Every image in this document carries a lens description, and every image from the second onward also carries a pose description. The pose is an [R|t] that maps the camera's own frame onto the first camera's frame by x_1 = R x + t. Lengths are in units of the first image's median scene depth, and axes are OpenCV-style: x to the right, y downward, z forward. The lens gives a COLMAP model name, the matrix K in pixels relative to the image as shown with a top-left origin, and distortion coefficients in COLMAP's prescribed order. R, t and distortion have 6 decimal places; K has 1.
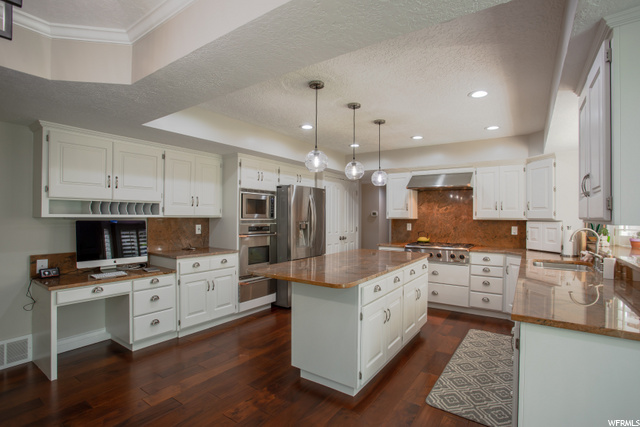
lens RADIAL K [[310.2, 0, 319.4], [0, 310.2, 216.9], [0, 0, 1]] dist [-0.028891, 0.002057]
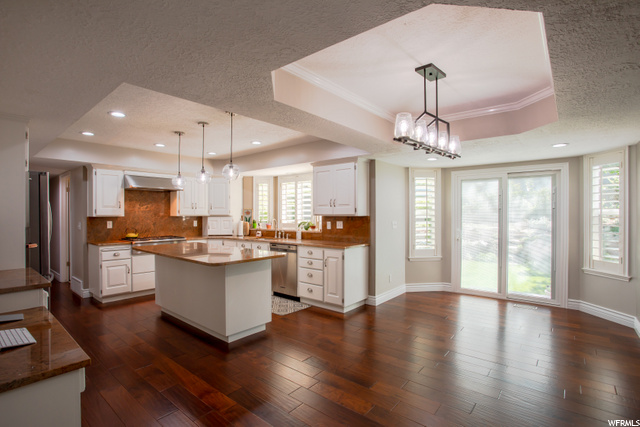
lens RADIAL K [[310.2, 0, 320.9], [0, 310.2, 213.6], [0, 0, 1]] dist [-0.028891, 0.002057]
pose [[0.068763, -0.004612, 0.997622, -0.680996], [0.003231, 0.999985, 0.004400, -0.005337], [-0.997628, 0.002920, 0.068777, 0.280226]]
